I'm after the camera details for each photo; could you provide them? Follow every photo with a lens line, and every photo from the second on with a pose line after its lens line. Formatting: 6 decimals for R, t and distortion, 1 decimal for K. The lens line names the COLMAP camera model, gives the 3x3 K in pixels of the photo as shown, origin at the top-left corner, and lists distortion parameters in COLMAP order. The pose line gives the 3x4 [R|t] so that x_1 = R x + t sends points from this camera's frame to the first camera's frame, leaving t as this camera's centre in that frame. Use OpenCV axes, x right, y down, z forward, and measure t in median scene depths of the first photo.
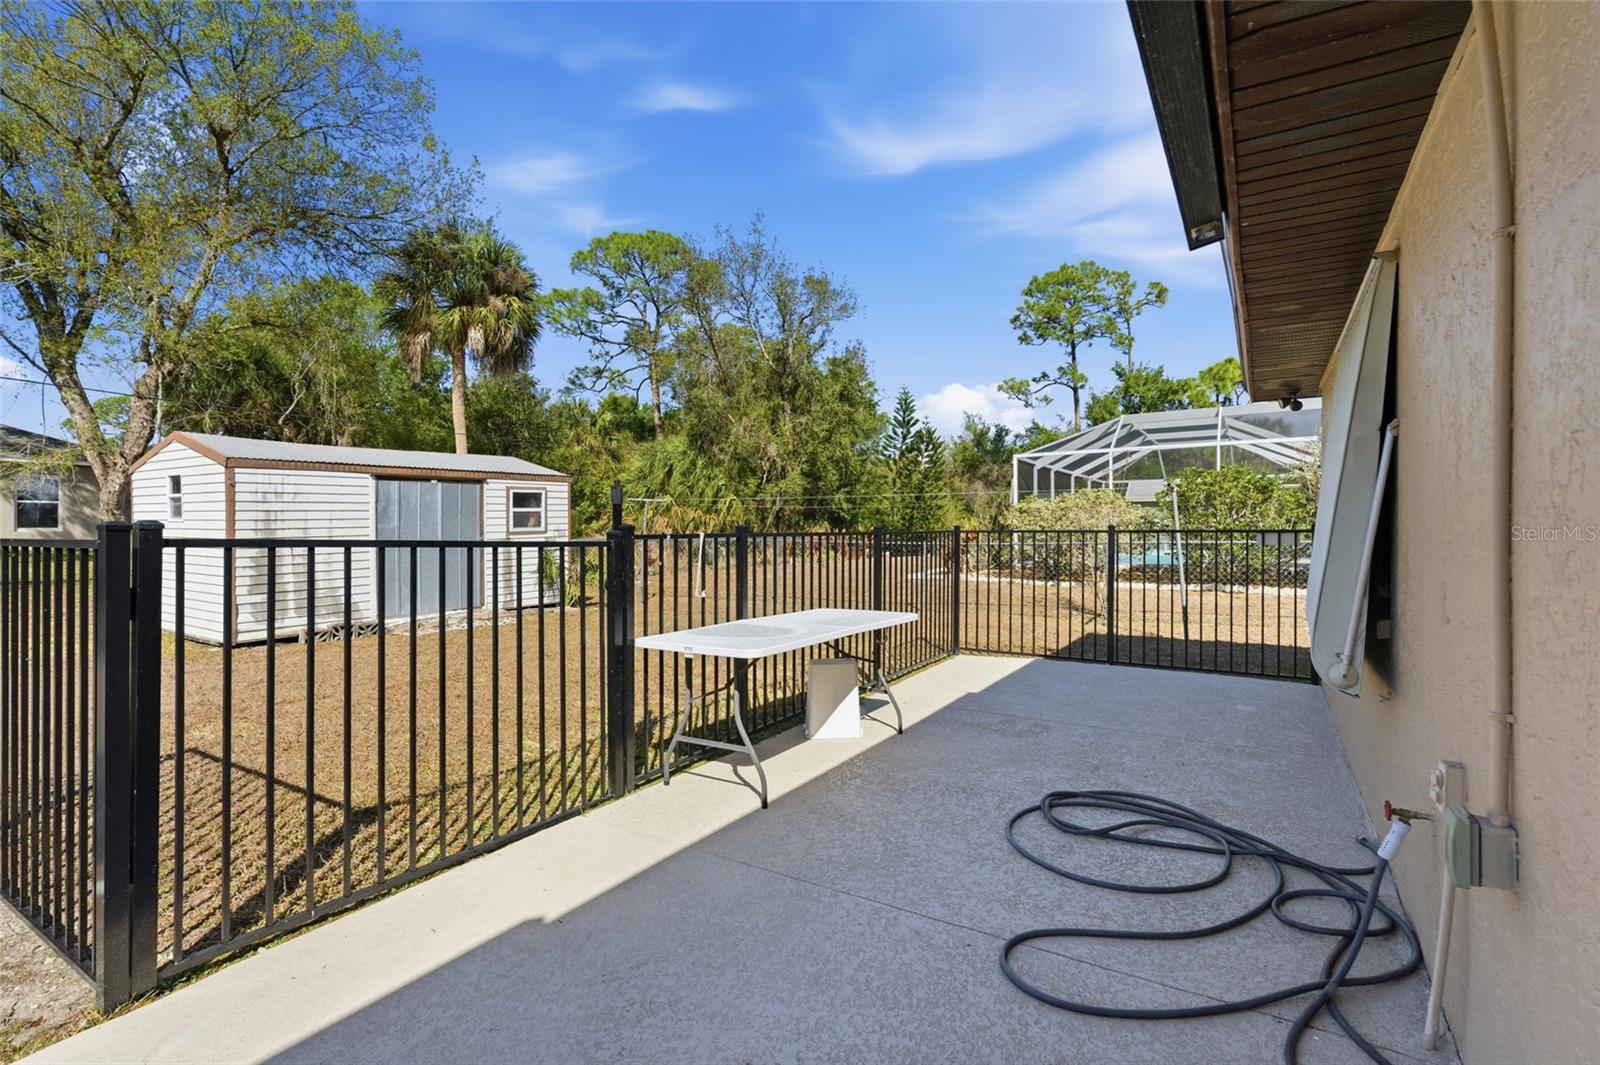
lens RADIAL K [[721.8, 0, 805.1], [0, 721.8, 530.2], [0, 0, 1]] dist [-0.002263, -0.000582]
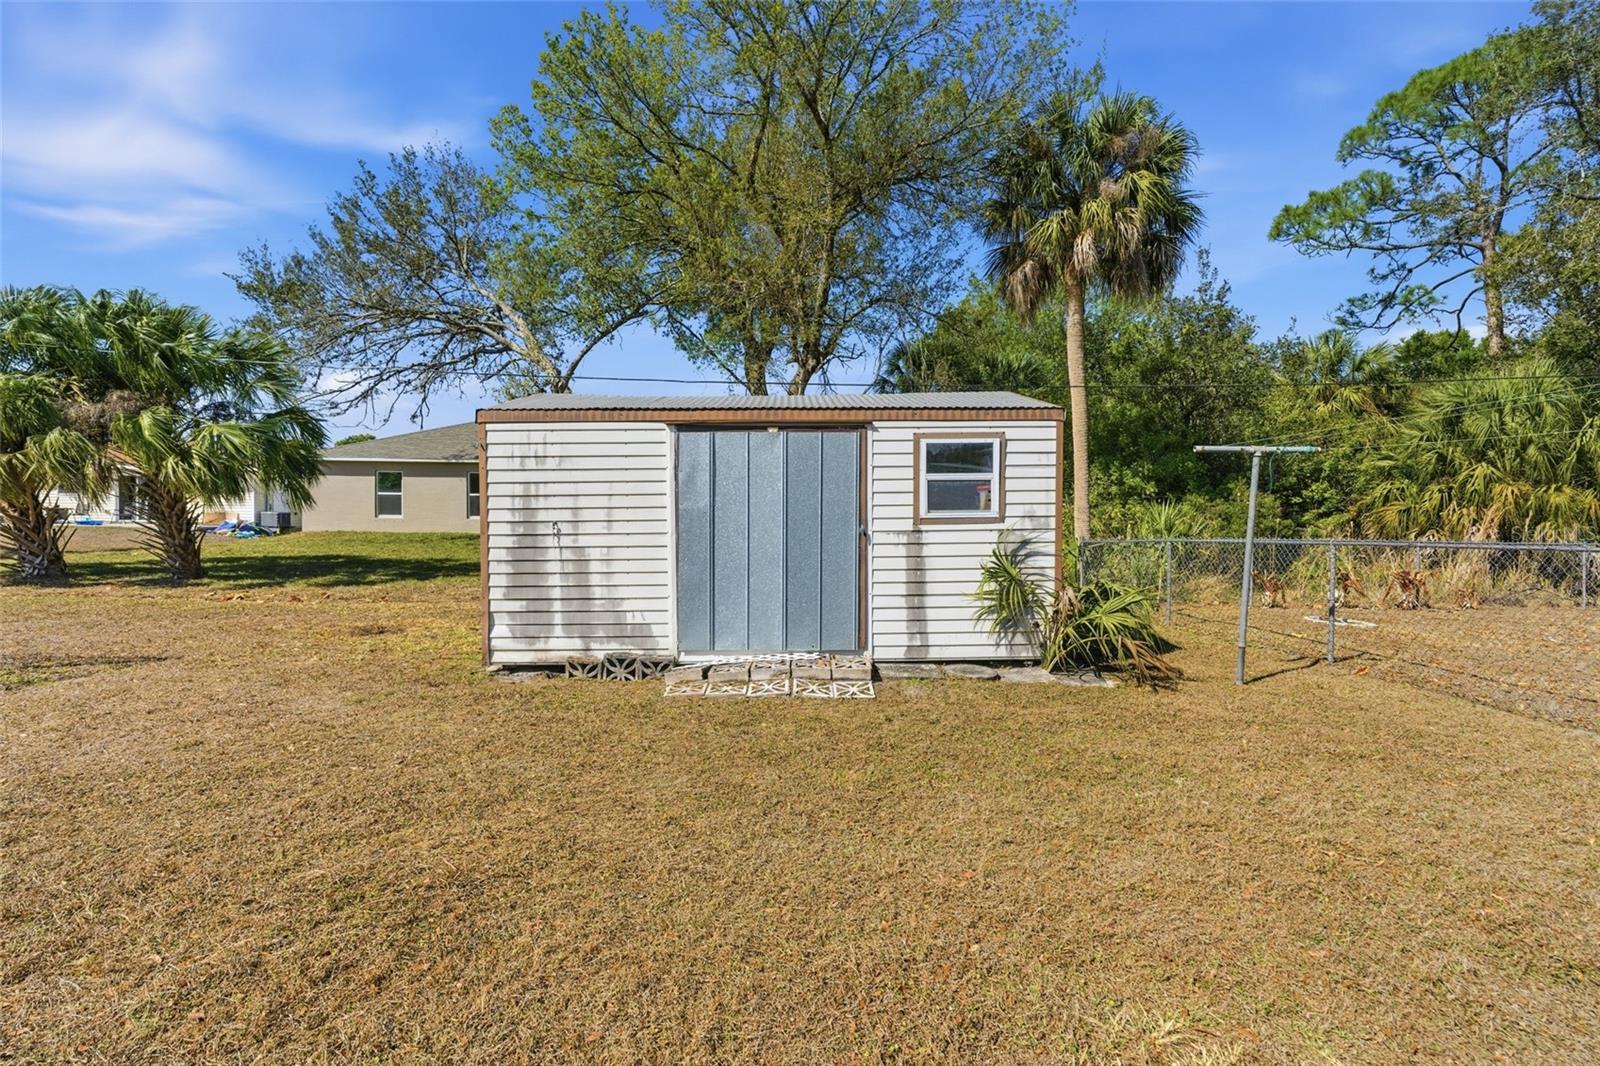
lens RADIAL K [[724.7, 0, 803.2], [0, 724.7, 545.5], [0, 0, 1]] dist [0.002430, 0.000524]
pose [[0.541938, 0.030482, -0.839866, -0.002604], [-0.011915, 0.999520, 0.028589, 0.008115], [0.840334, -0.005487, 0.542041, 0.626874]]
